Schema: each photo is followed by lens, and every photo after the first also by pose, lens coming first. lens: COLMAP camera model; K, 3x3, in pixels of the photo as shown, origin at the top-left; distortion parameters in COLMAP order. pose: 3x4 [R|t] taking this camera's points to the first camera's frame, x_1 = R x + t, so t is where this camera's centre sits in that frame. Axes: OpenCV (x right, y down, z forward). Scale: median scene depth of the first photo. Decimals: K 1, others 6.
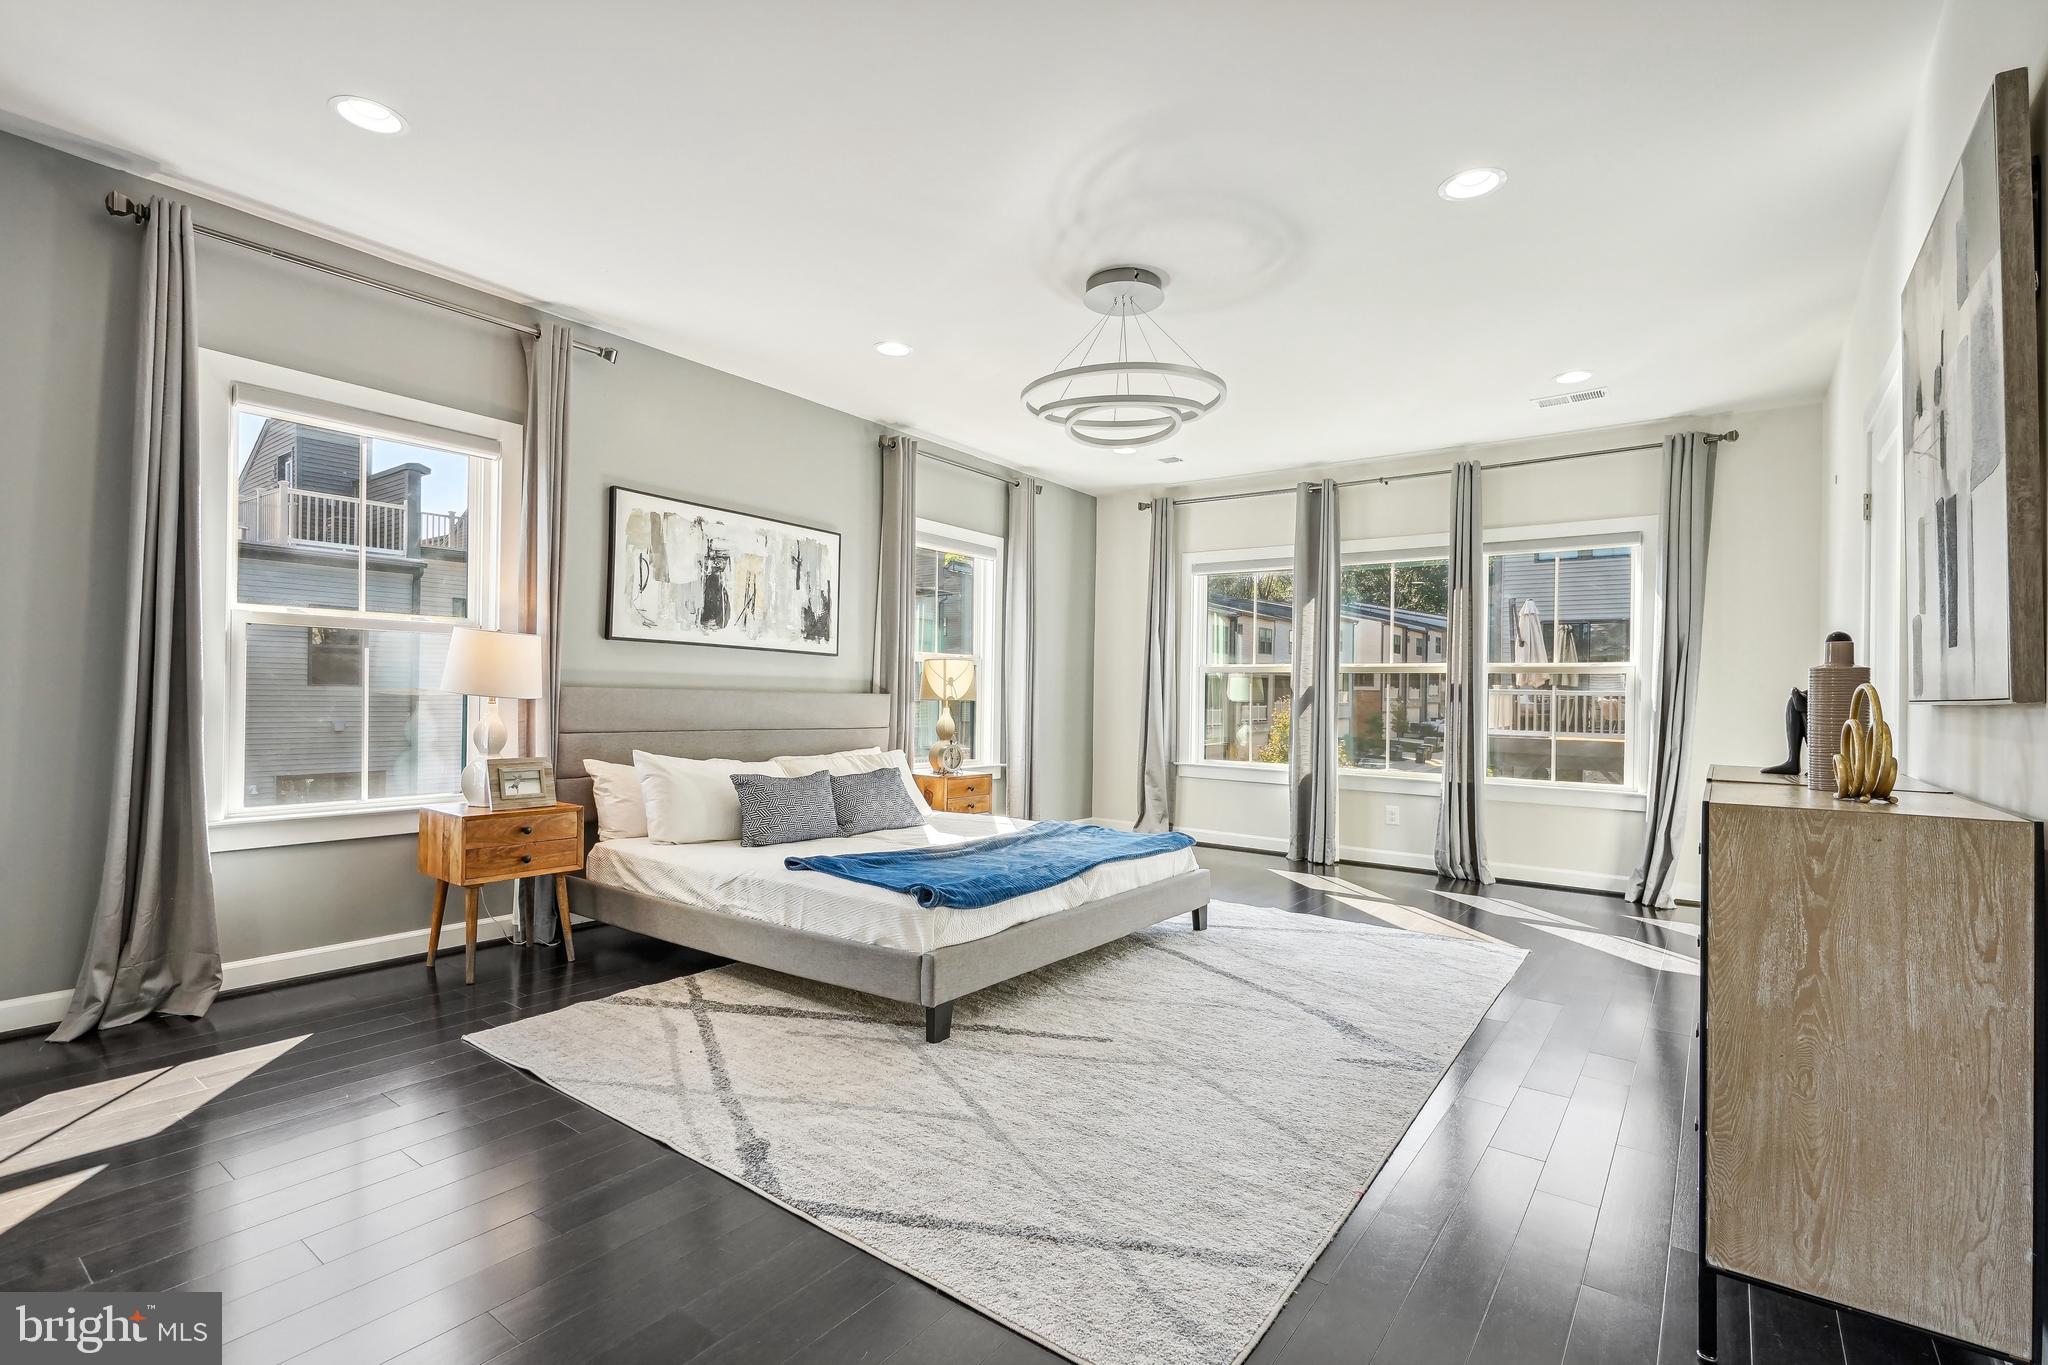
lens RADIAL K [[919.9, 0, 1017.1], [0, 919.9, 701.5], [0, 0, 1]] dist [-0.039306, -0.000149]
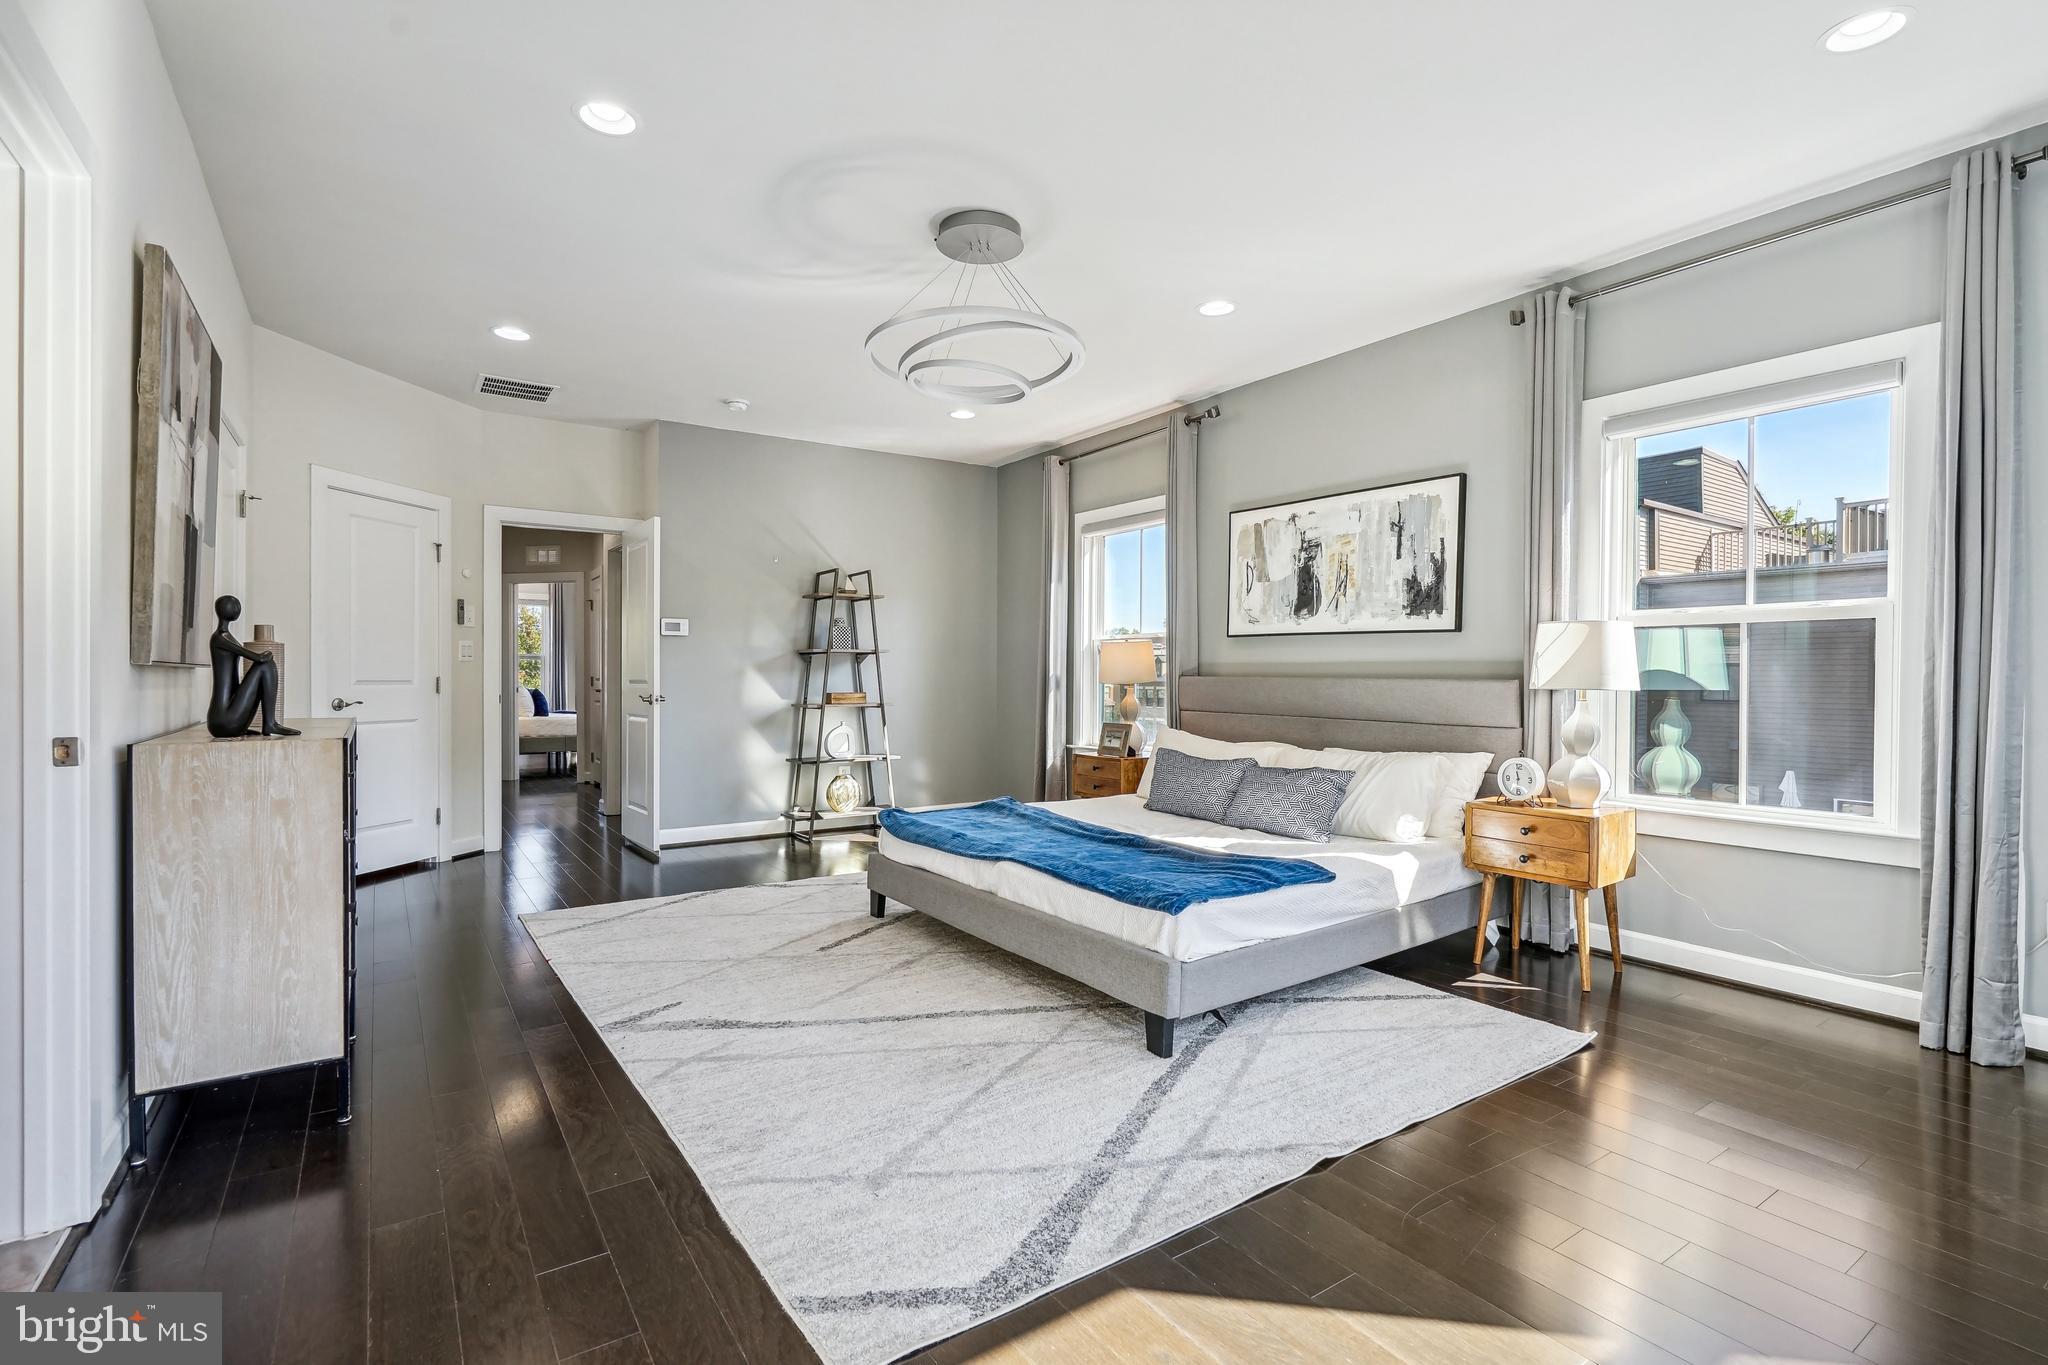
lens RADIAL K [[954.2, 0, 1015.9], [0, 954.2, 672.9], [0, 0, 1]] dist [-0.015759, 0.000146]
pose [[-0.317745, -0.022756, -0.947903, 0.782127], [-0.017012, 0.999688, -0.018297, 0.007038], [0.948023, 0.010312, -0.318033, 1.035010]]
